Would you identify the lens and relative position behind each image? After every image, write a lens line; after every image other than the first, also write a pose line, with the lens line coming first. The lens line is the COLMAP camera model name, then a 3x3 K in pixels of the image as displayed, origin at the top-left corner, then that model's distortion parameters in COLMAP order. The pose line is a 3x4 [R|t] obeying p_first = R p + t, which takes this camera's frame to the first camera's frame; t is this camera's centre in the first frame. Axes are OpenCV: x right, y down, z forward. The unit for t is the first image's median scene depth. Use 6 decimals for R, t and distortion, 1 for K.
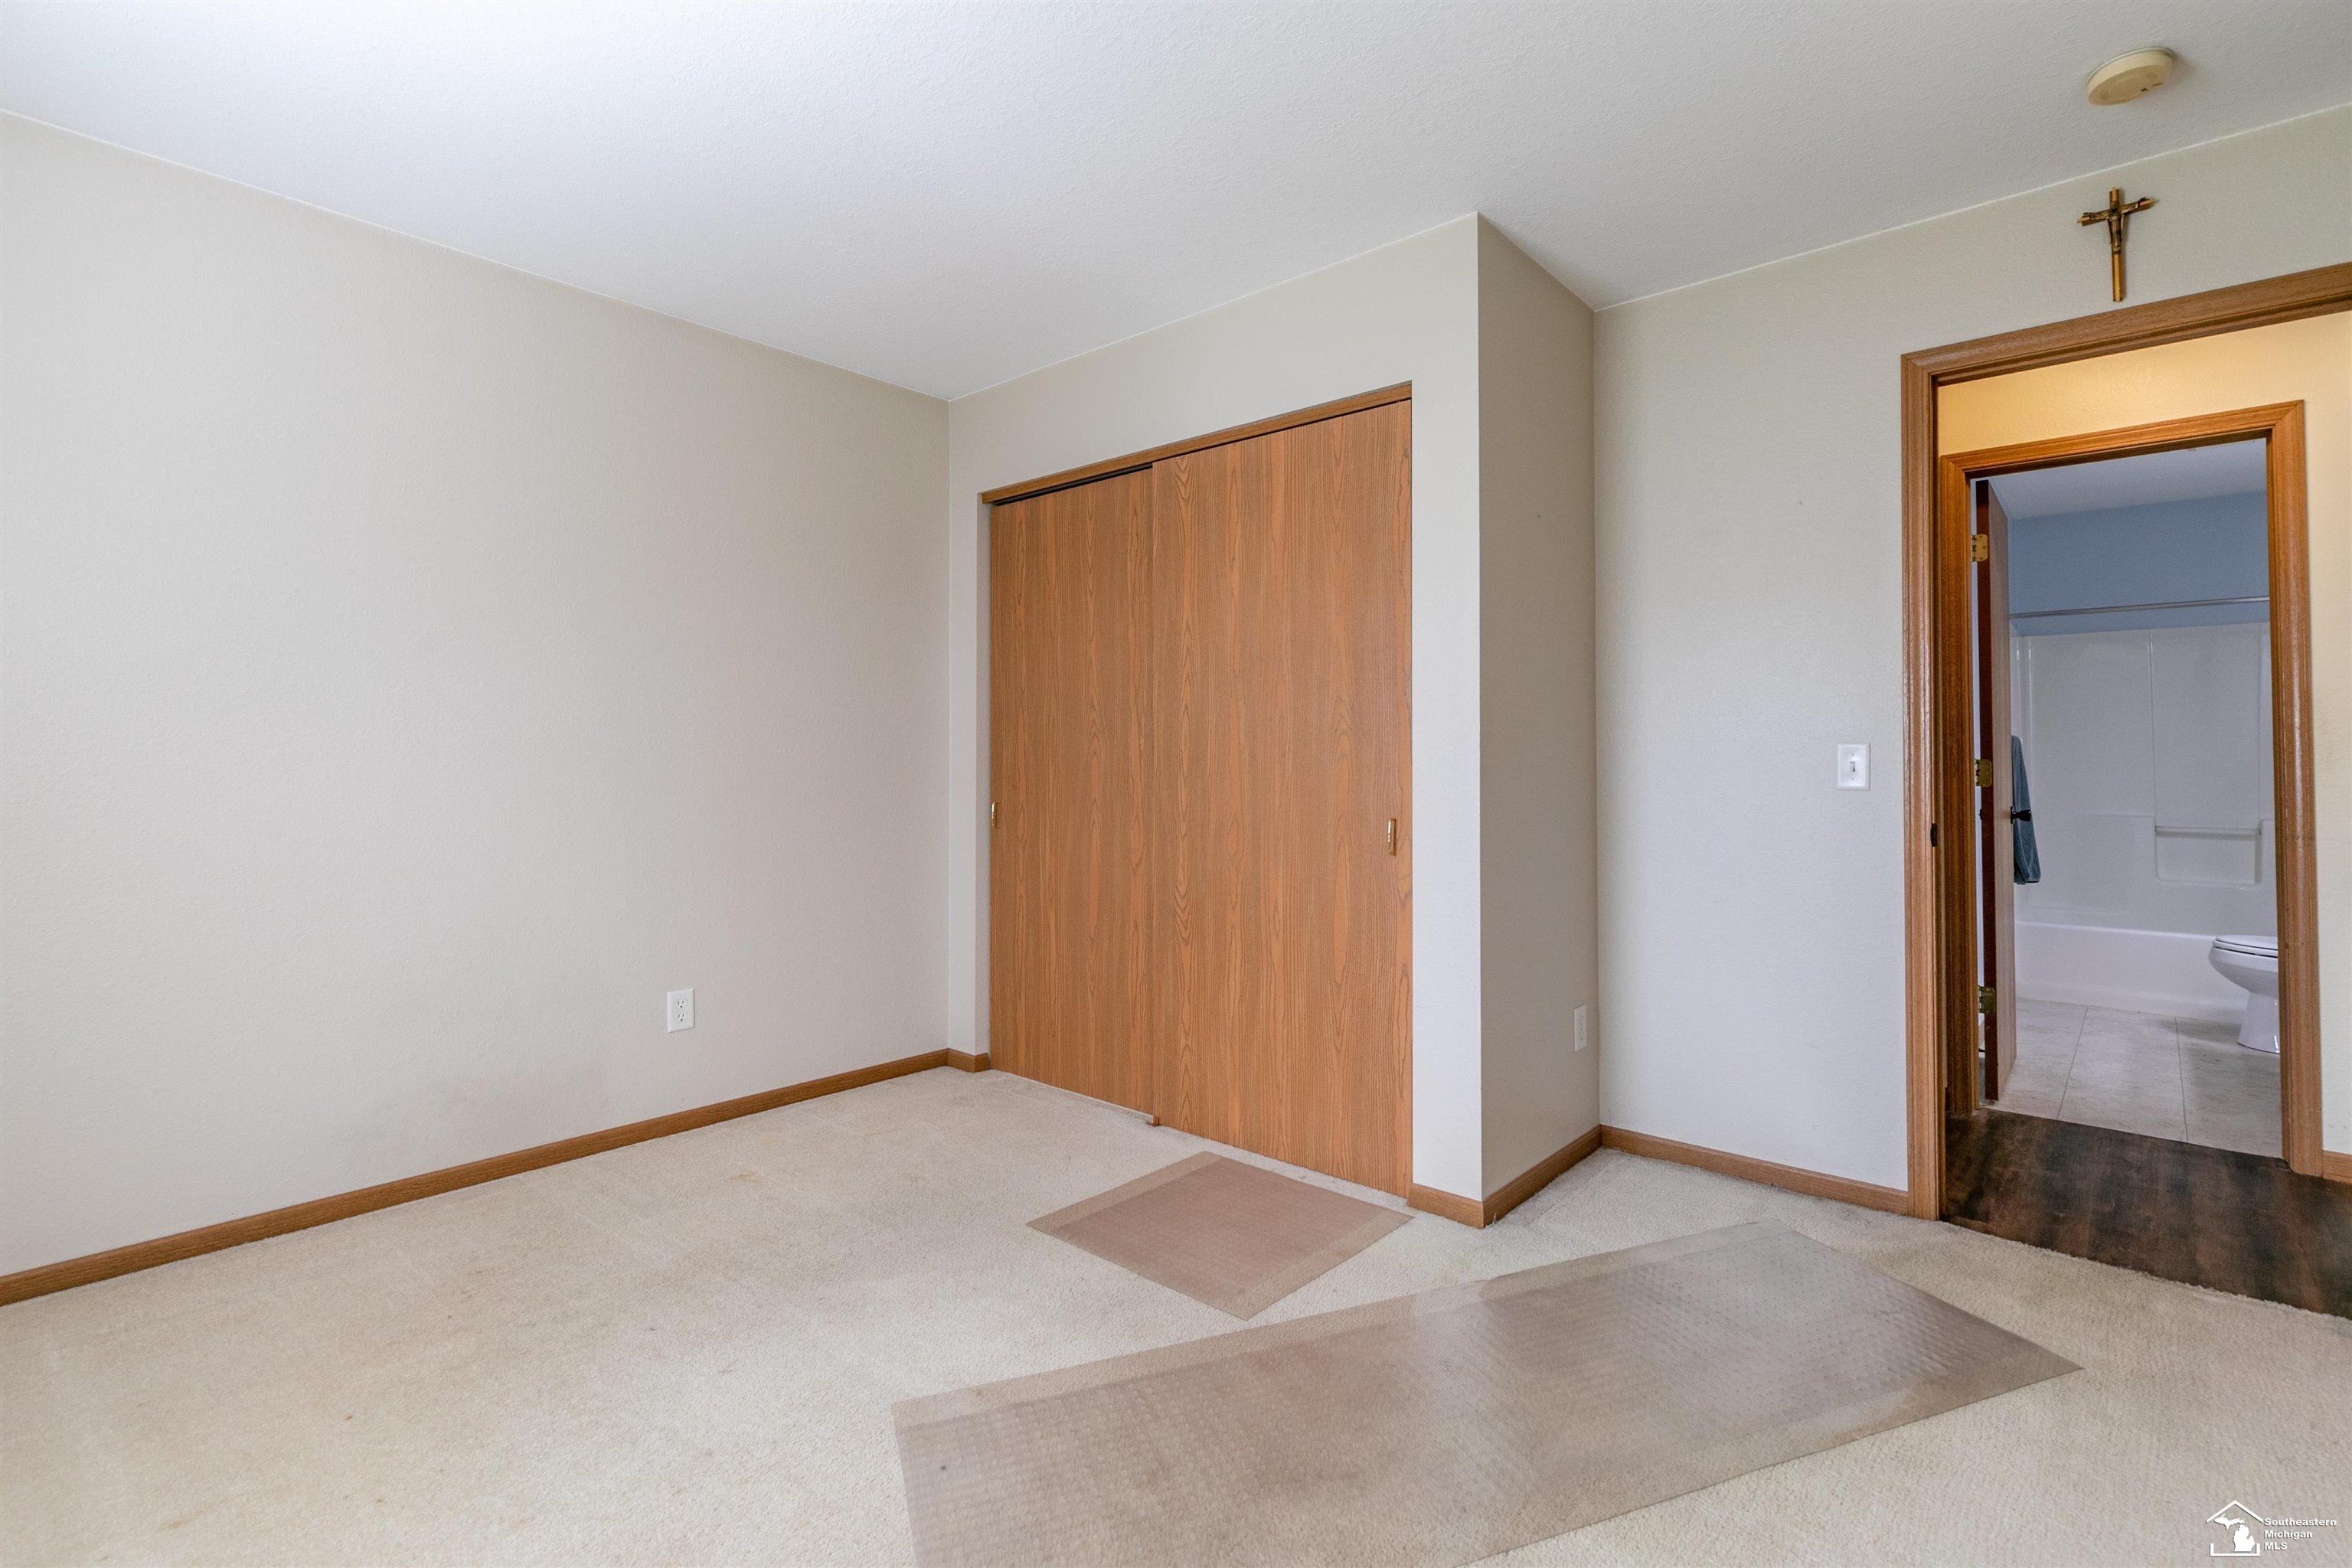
lens RADIAL K [[974.8, 0, 1173.7], [0, 974.8, 746.0], [0, 0, 1]] dist [0.001191, -0.000190]
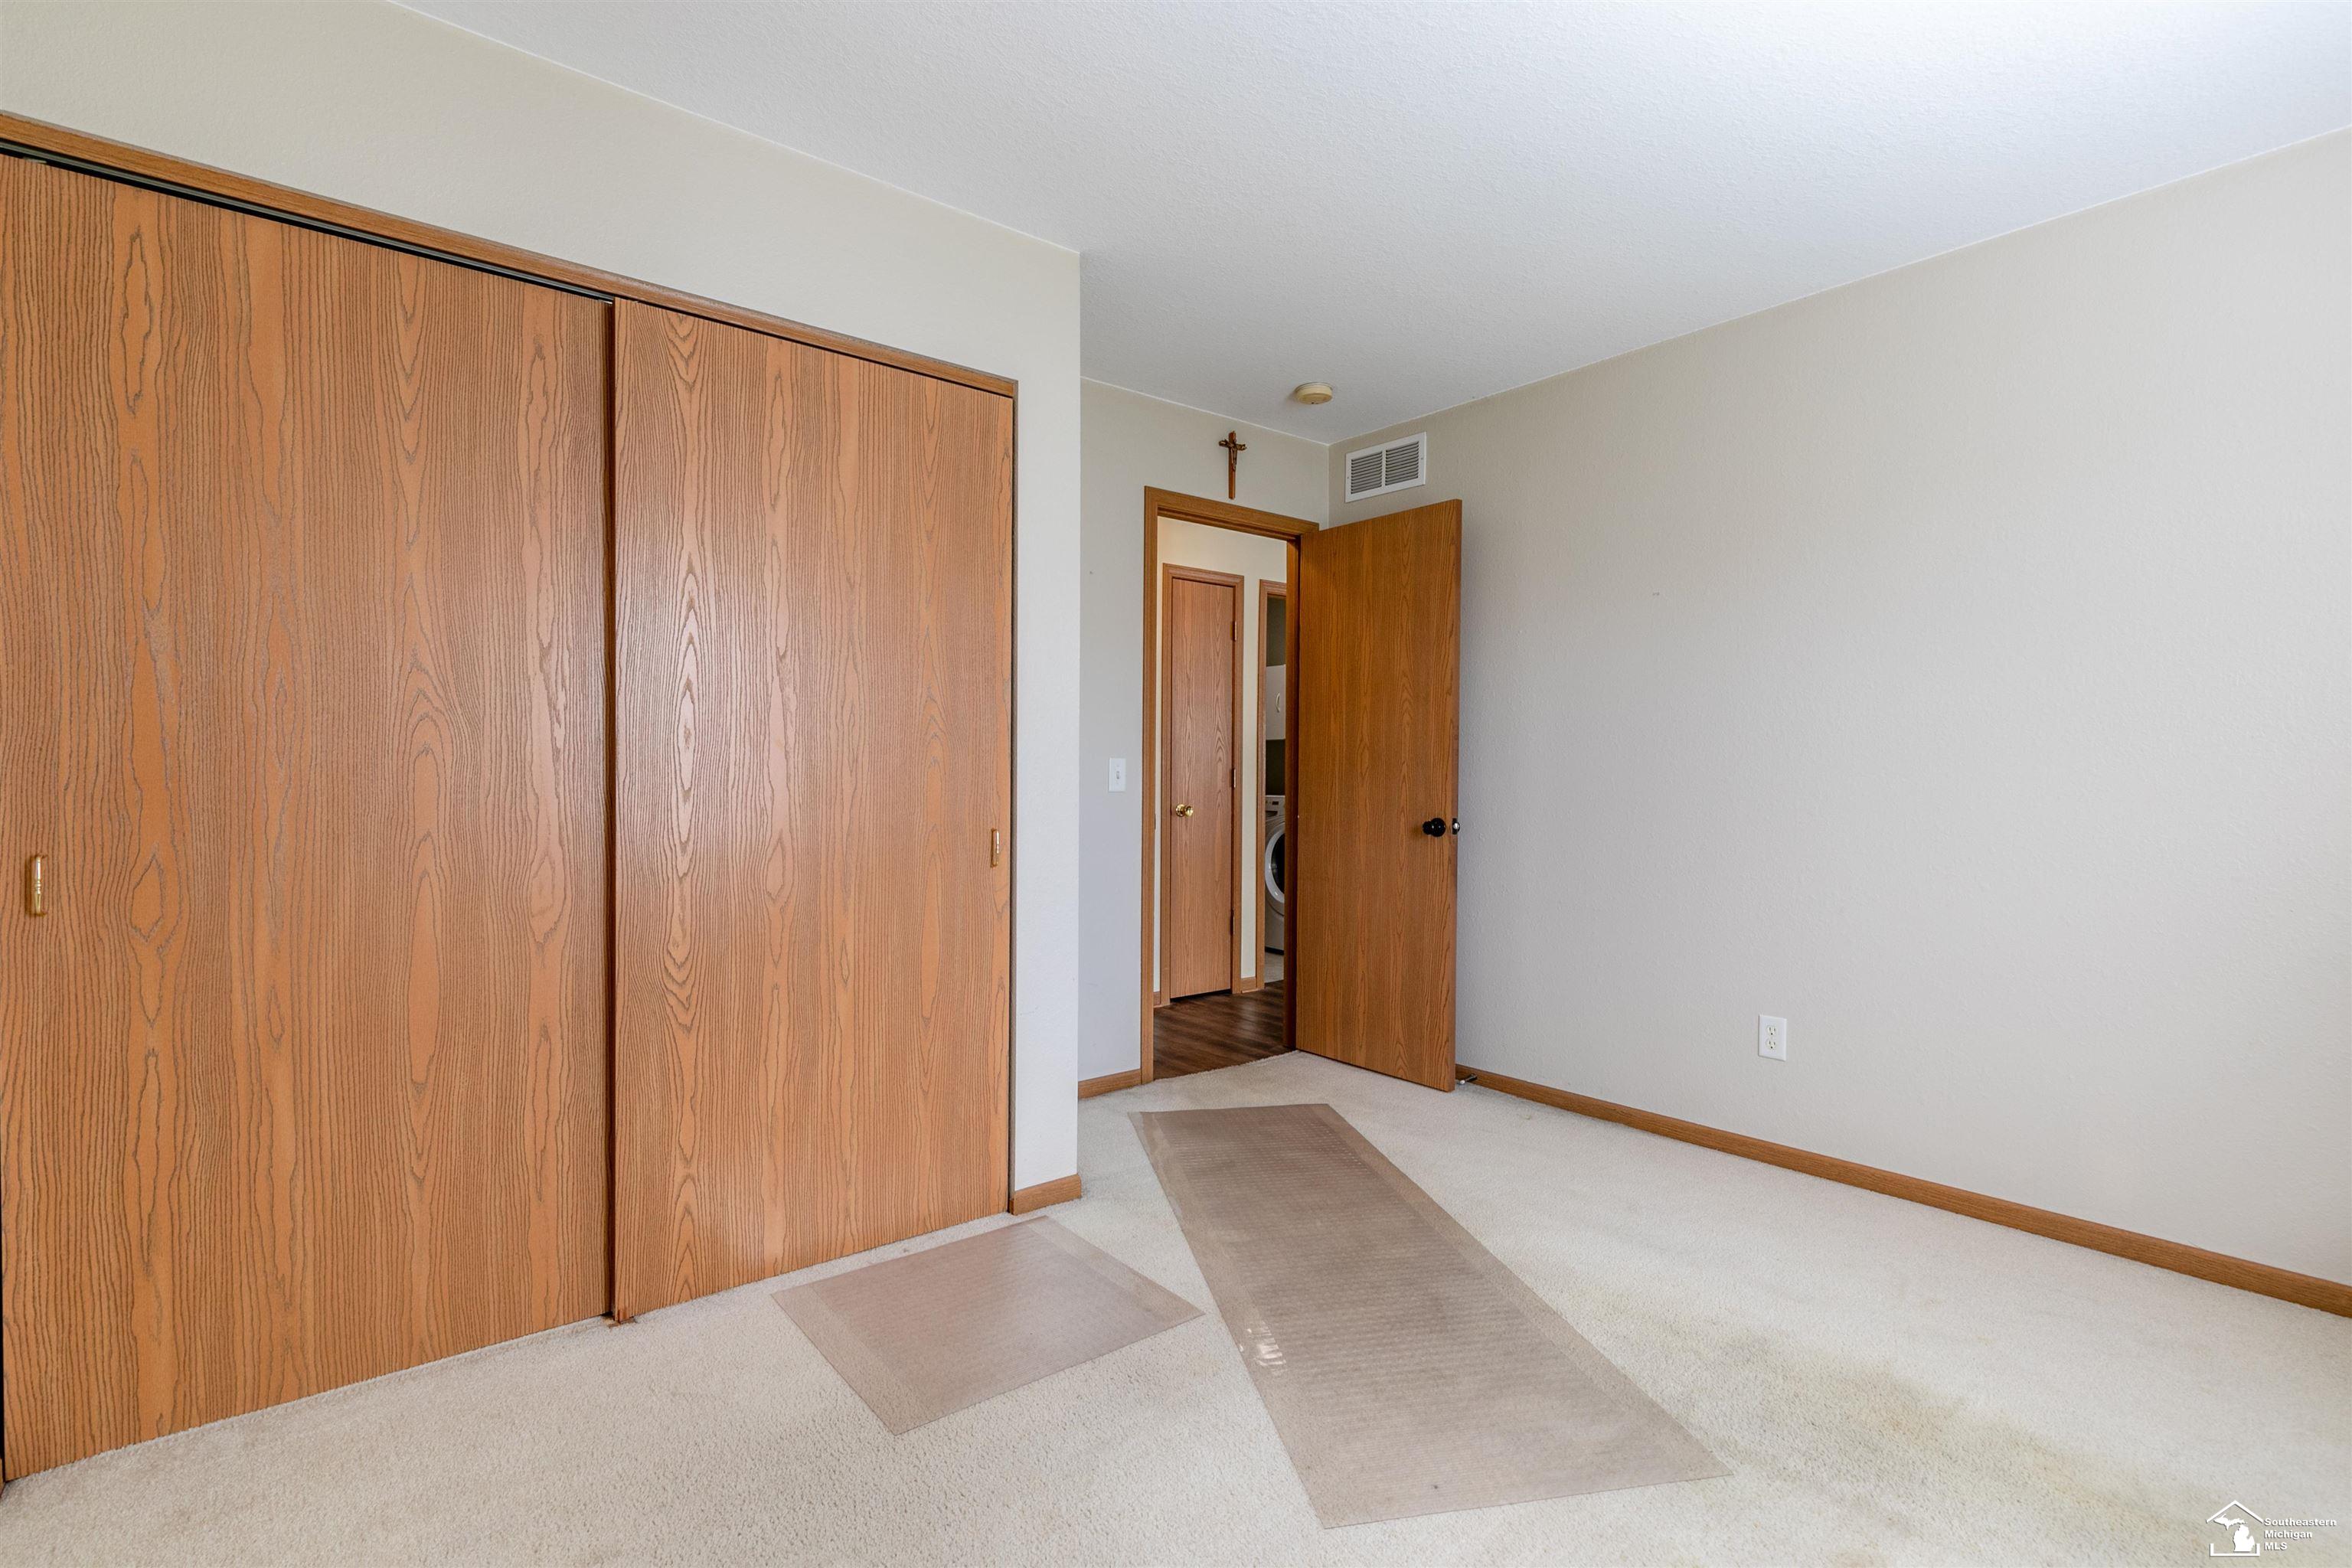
lens RADIAL K [[1088.1, 0, 1145.5], [0, 1088.1, 784.6], [0, 0, 1]] dist [0.001469, -0.000979]
pose [[0.232336, -0.008648, 0.972597, -0.704803], [-0.020082, 0.999705, 0.013686, 0.012261], [-0.972428, -0.022711, 0.232094, 0.544454]]
